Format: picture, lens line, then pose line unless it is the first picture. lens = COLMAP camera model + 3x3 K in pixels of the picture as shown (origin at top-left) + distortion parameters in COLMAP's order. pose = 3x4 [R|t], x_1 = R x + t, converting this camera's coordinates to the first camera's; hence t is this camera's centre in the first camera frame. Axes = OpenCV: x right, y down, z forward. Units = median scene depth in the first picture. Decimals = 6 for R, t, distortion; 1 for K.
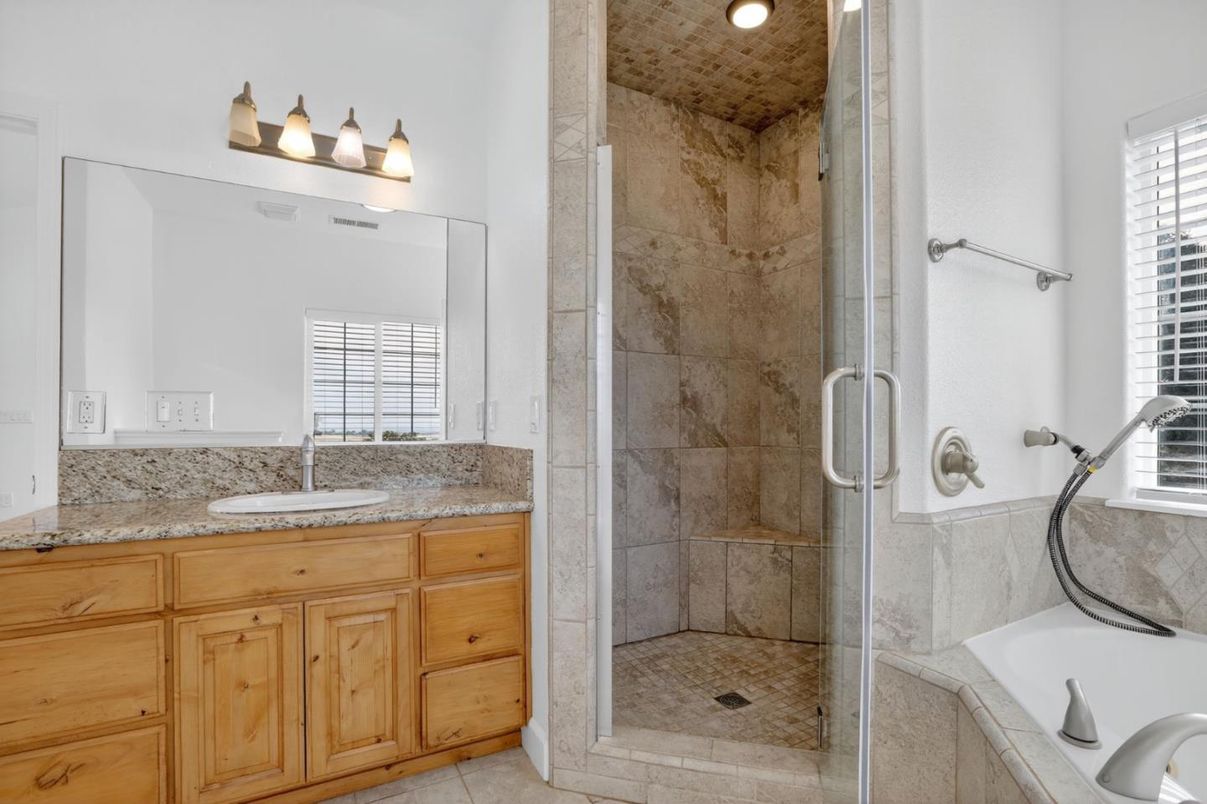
lens RADIAL K [[552.4, 0, 599.4], [0, 552.4, 423.6], [0, 0, 1]] dist [-0.013865, 0.000977]
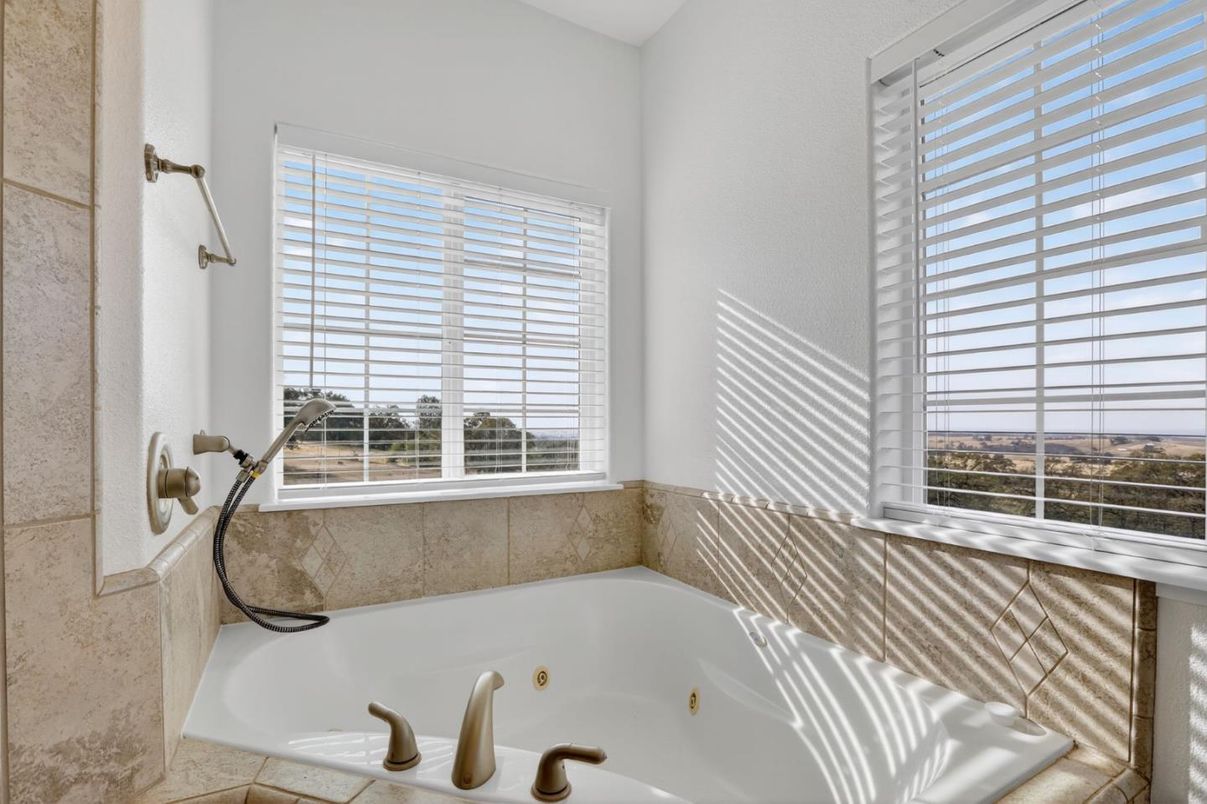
lens RADIAL K [[552.4, 0, 599.4], [0, 552.4, 423.6], [0, 0, 1]] dist [-0.013865, 0.000977]
pose [[-0.004291, 0.000904, 0.999990, -0.045150], [0.007709, 0.999970, -0.000871, 0.001344], [-0.999961, 0.007705, -0.004298, 0.431129]]
